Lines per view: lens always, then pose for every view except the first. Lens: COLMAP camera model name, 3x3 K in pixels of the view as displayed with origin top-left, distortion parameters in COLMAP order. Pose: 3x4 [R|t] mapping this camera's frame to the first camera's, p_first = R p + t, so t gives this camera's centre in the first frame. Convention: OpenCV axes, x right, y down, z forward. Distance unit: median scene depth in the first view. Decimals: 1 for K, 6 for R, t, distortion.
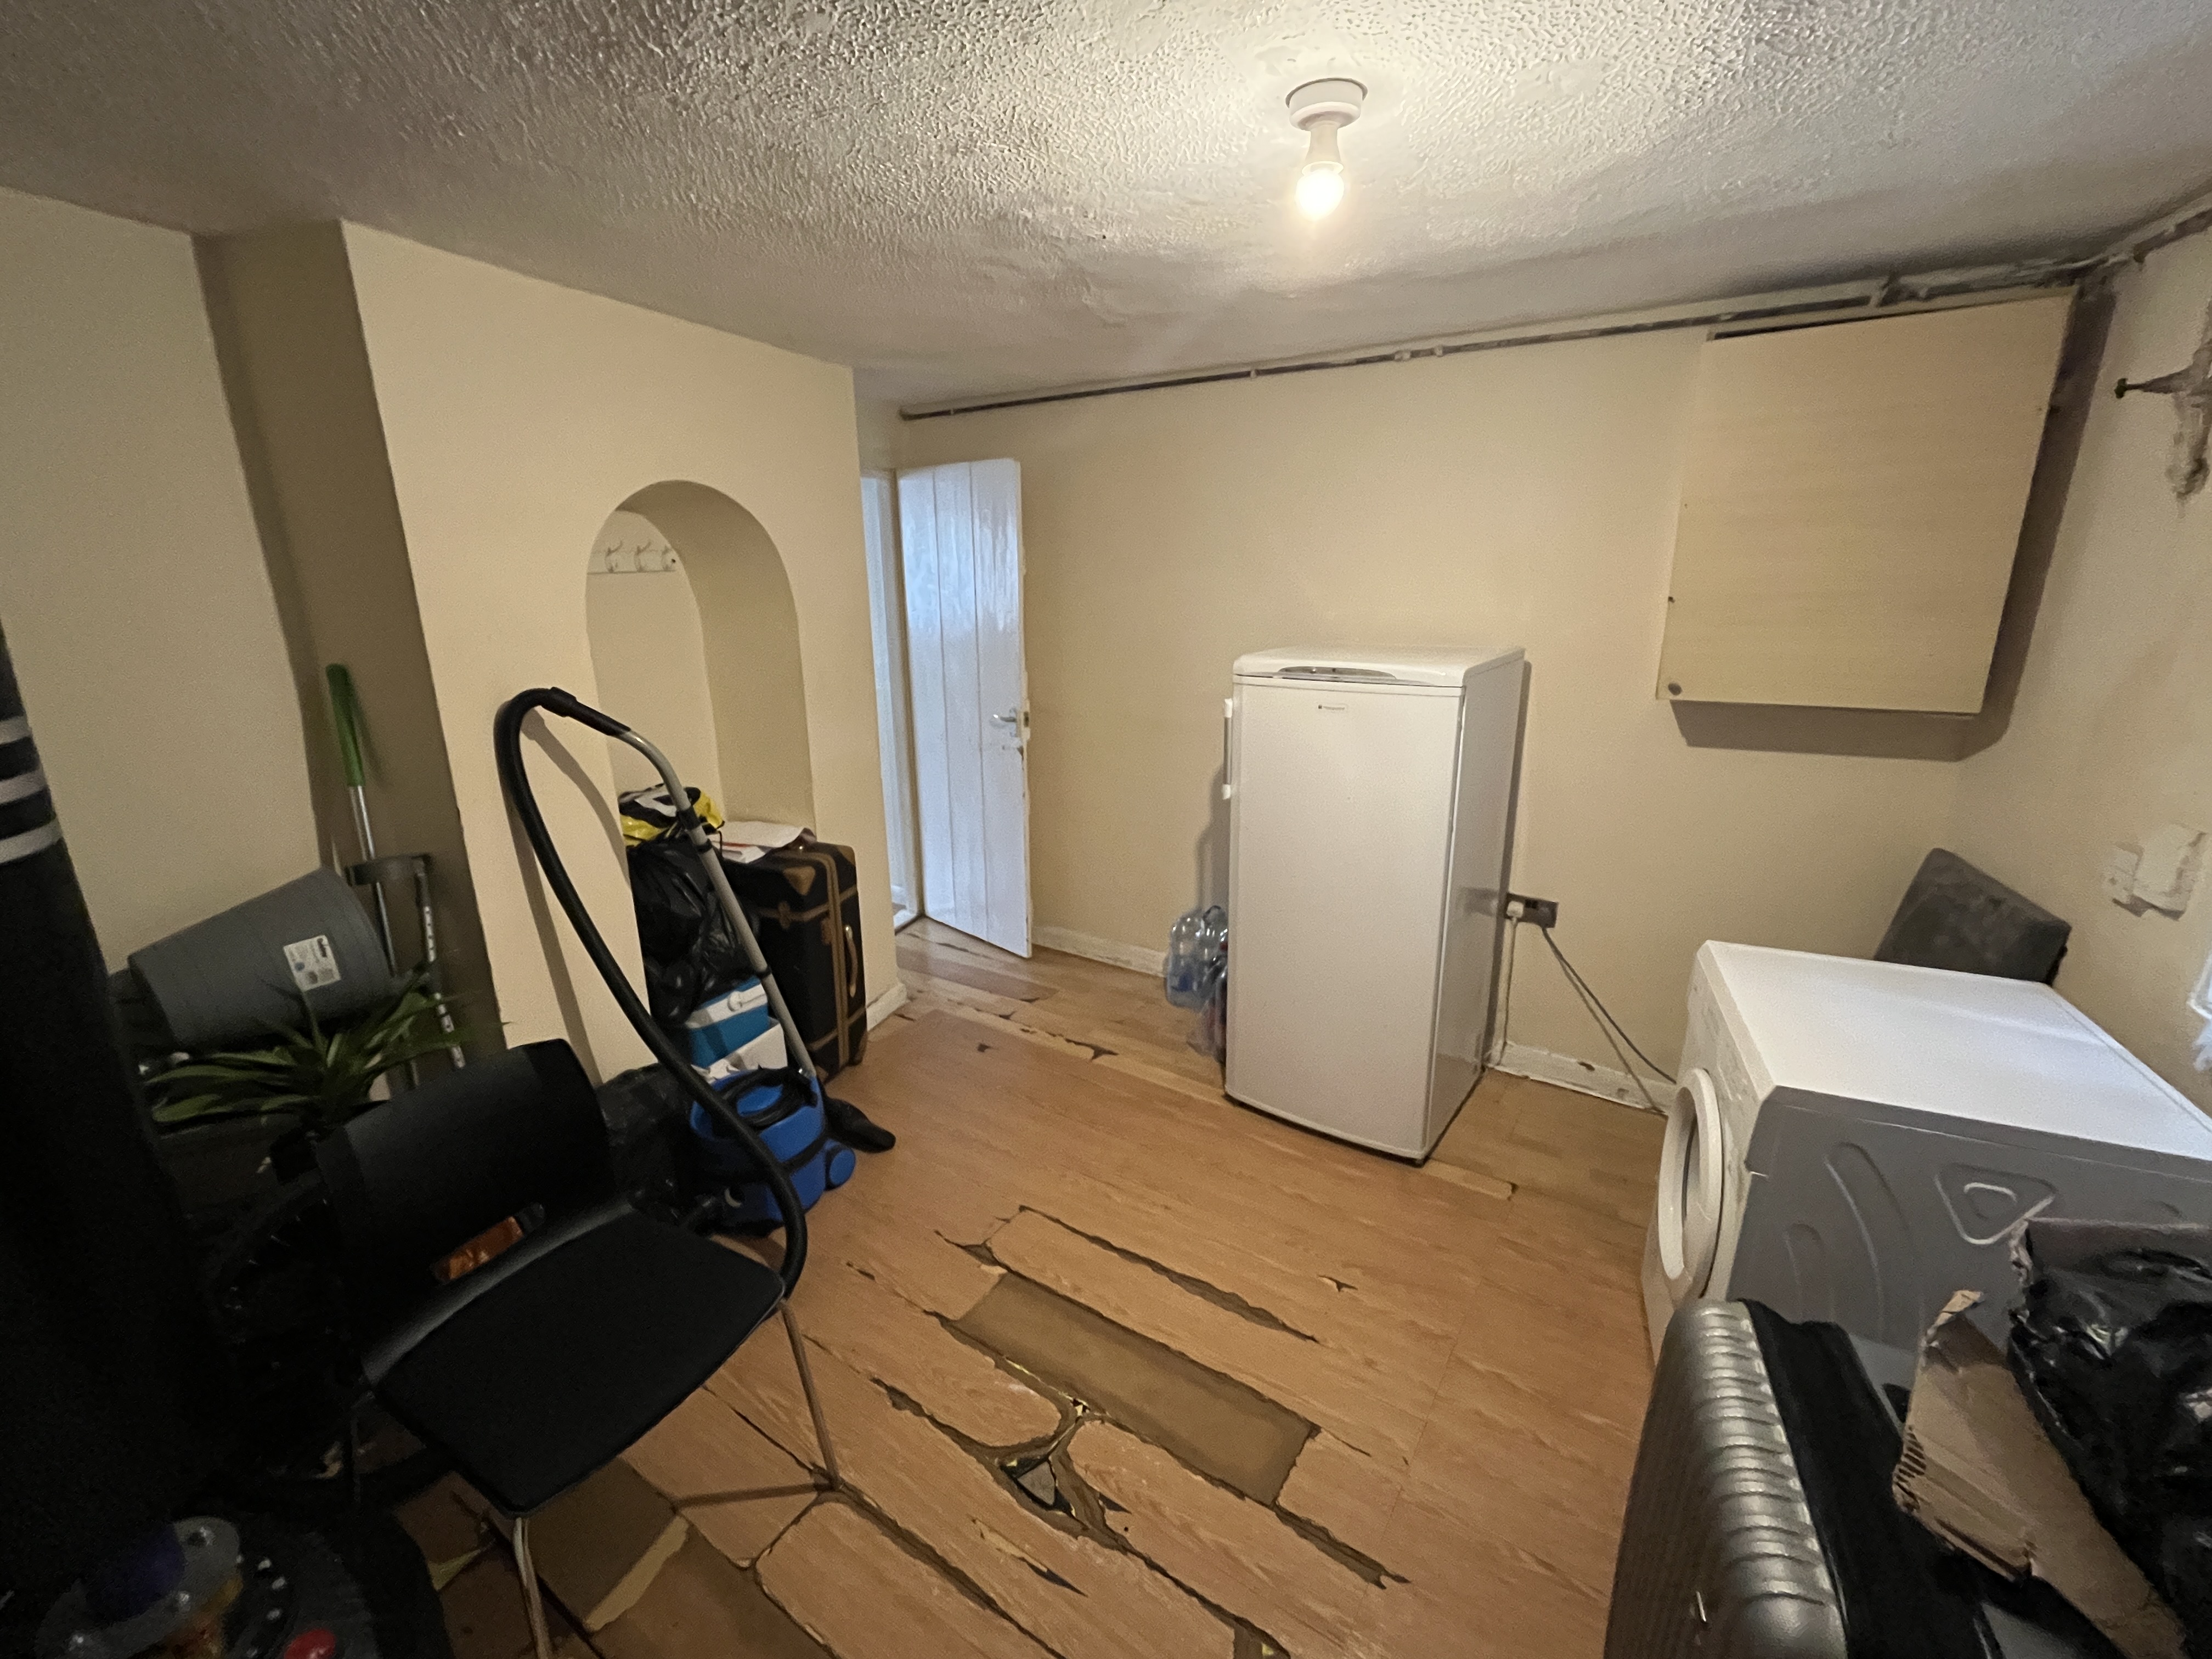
lens RADIAL K [[948.4, 0, 1111.3], [0, 948.4, 826.2], [0, 0, 1]] dist [-0.001544, -0.000056]
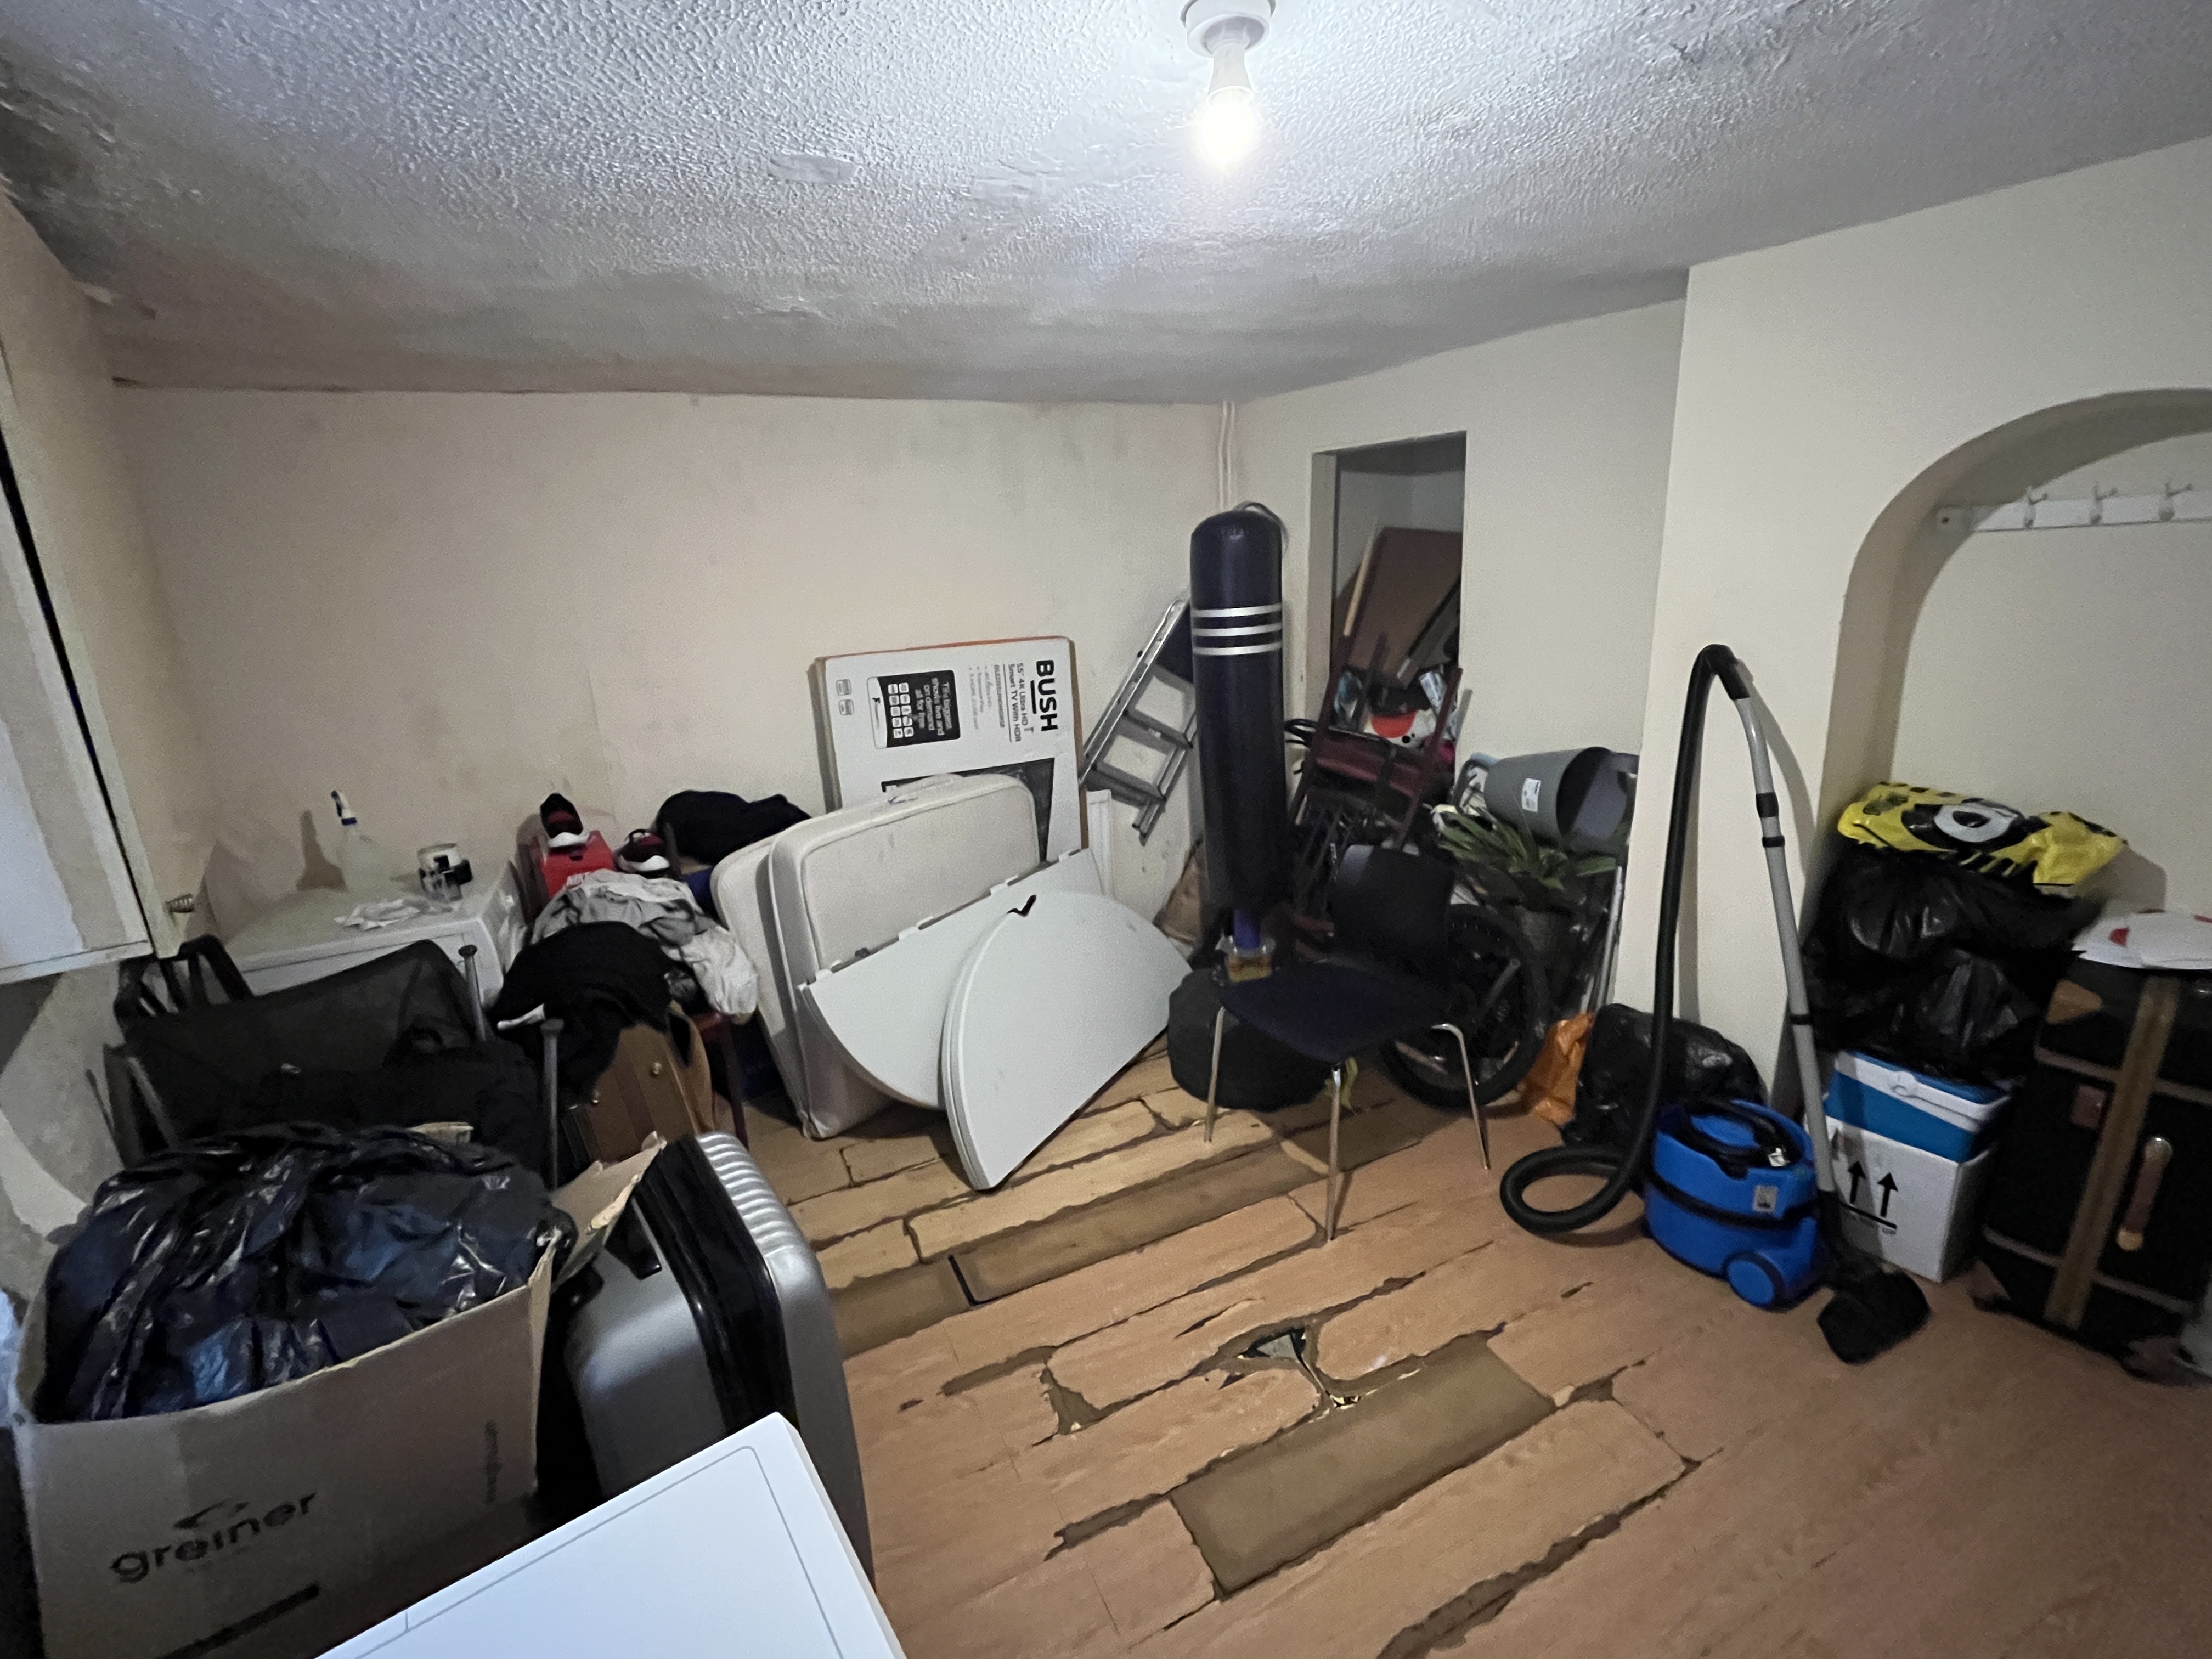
lens RADIAL K [[939.1, 0, 1094.8], [0, 939.1, 826.0], [0, 0, 1]] dist [-0.000853, -0.000160]
pose [[-0.524234, 0.258118, -0.811513, 0.792072], [-0.171504, 0.901429, 0.397508, -0.301982], [0.834125, 0.347565, -0.428291, 1.044860]]
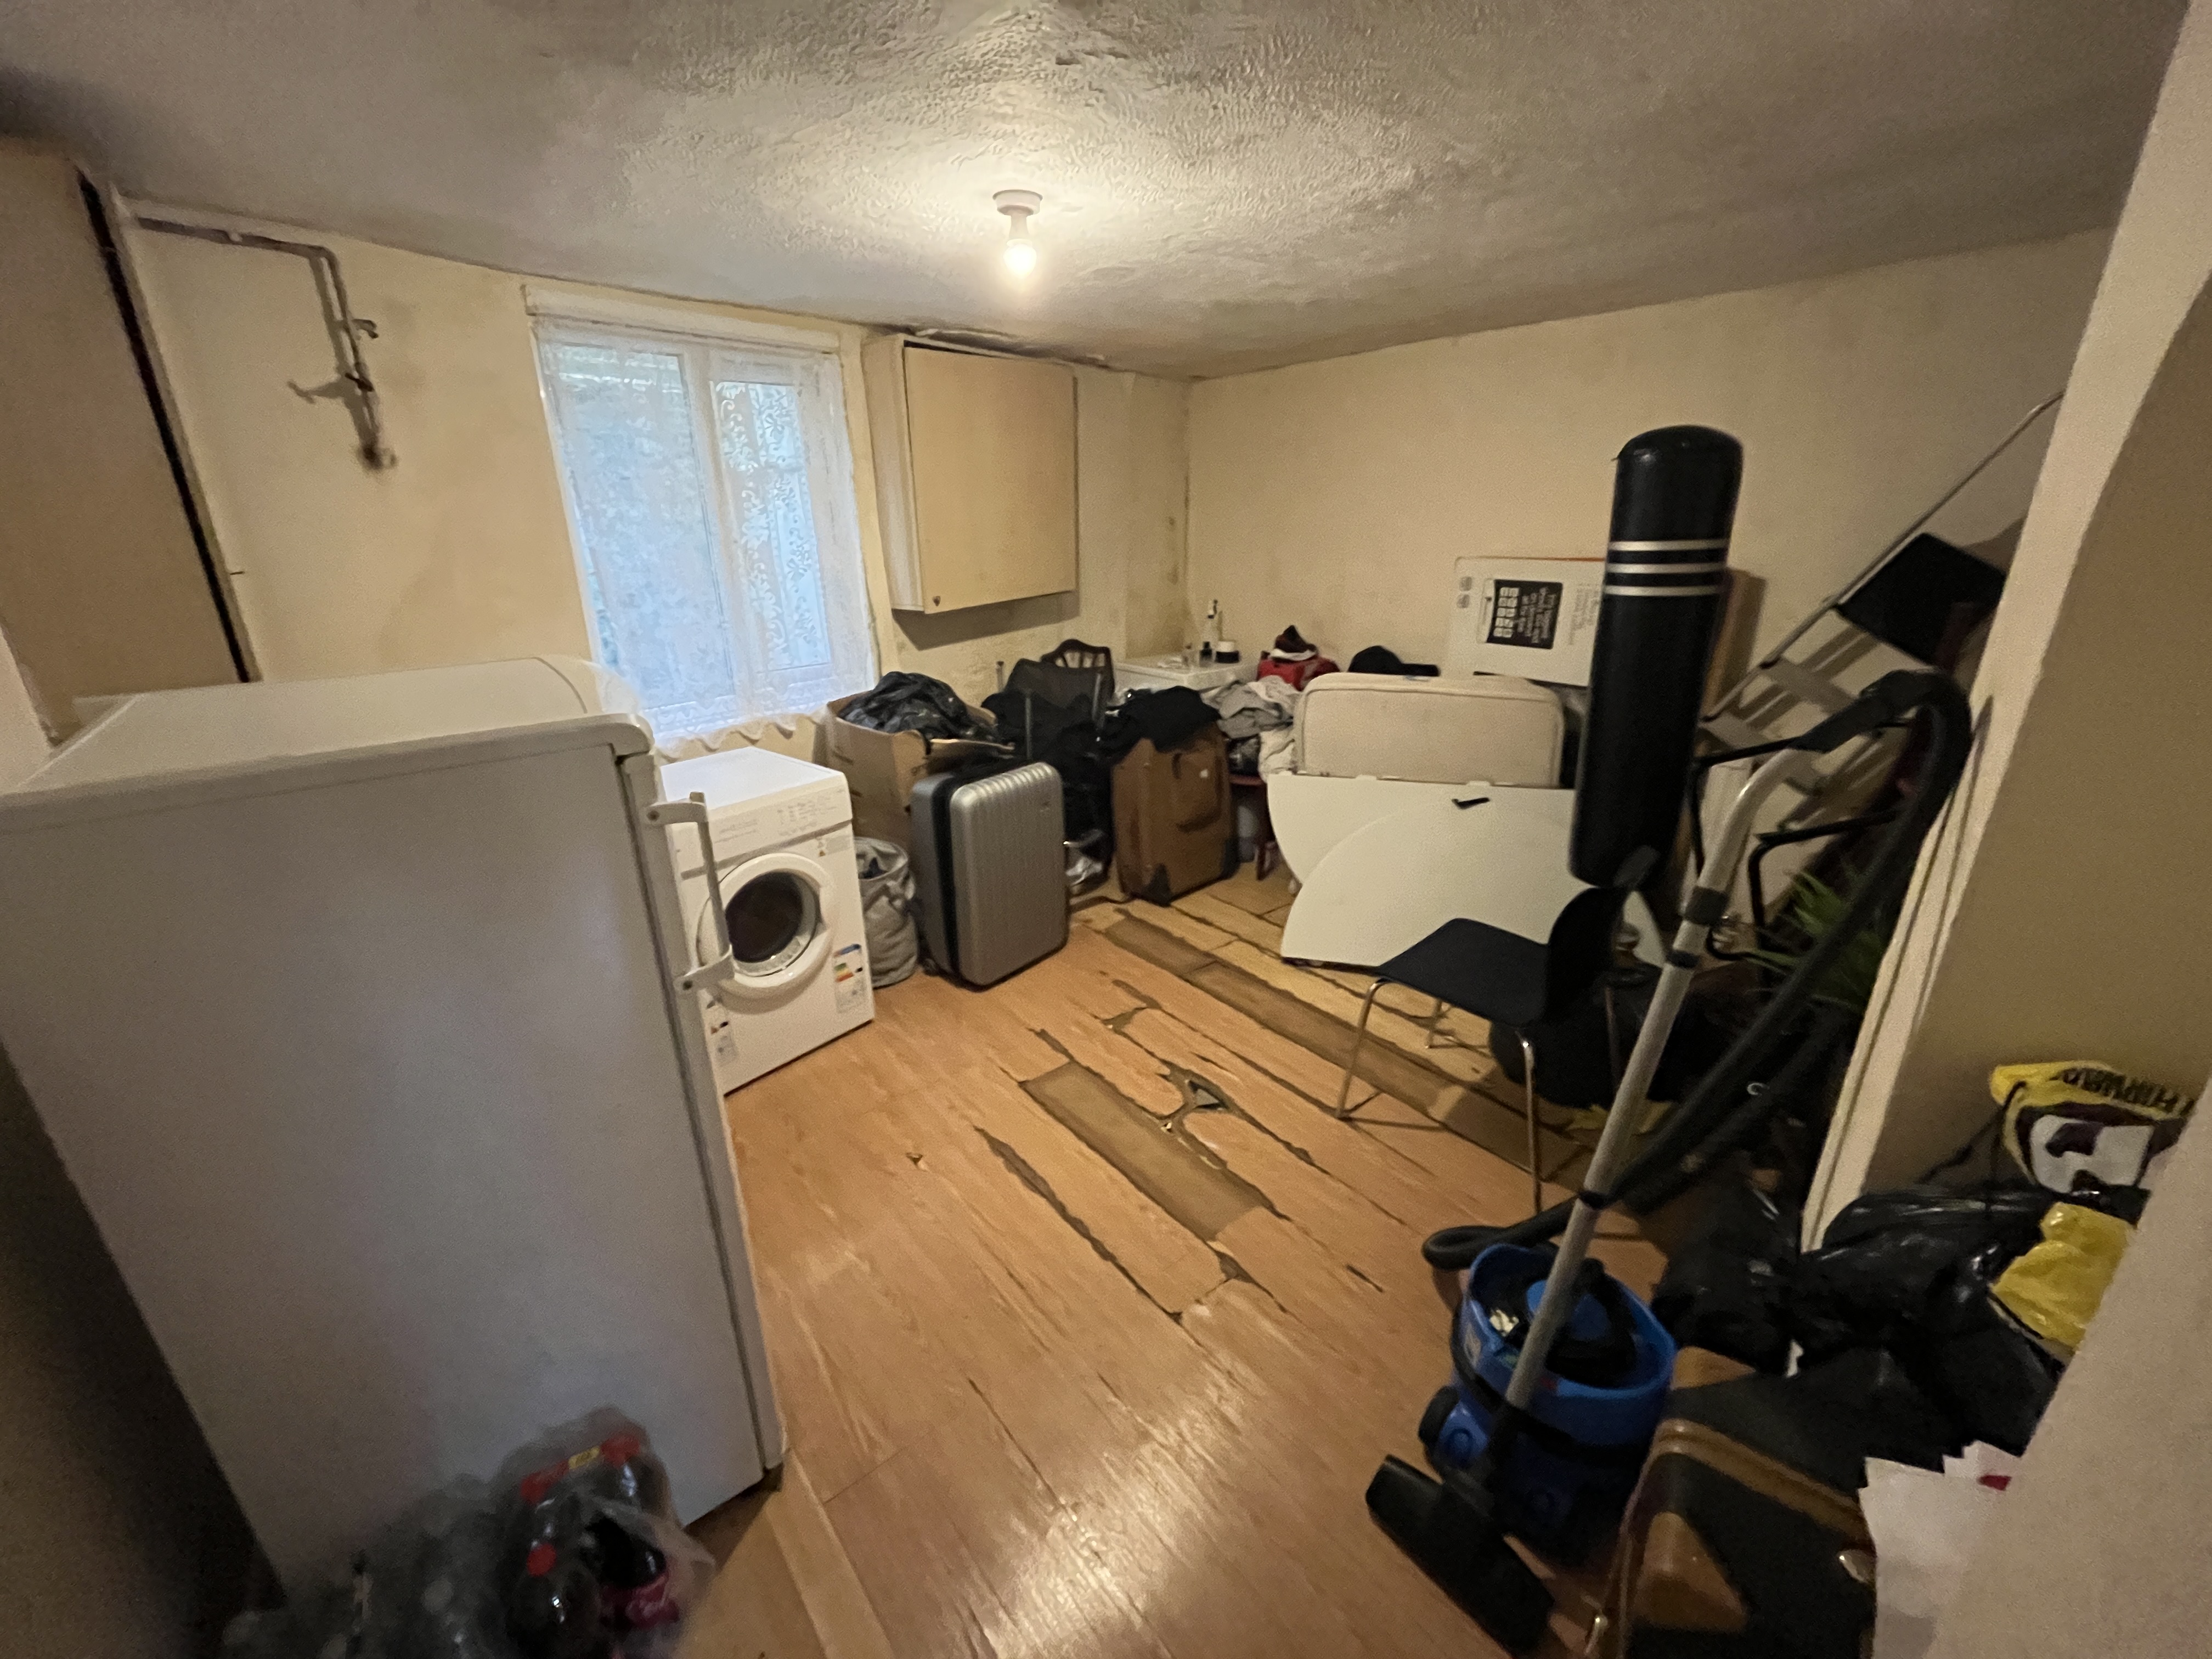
lens RADIAL K [[890.9, 0, 1096.9], [0, 890.9, 823.5], [0, 0, 1]] dist [-0.006463, -0.000016]
pose [[-0.950168, -0.087221, 0.299287, -0.295341], [0.099943, 0.824154, 0.557478, -0.497597], [-0.295282, 0.559609, -0.774368, 1.866909]]
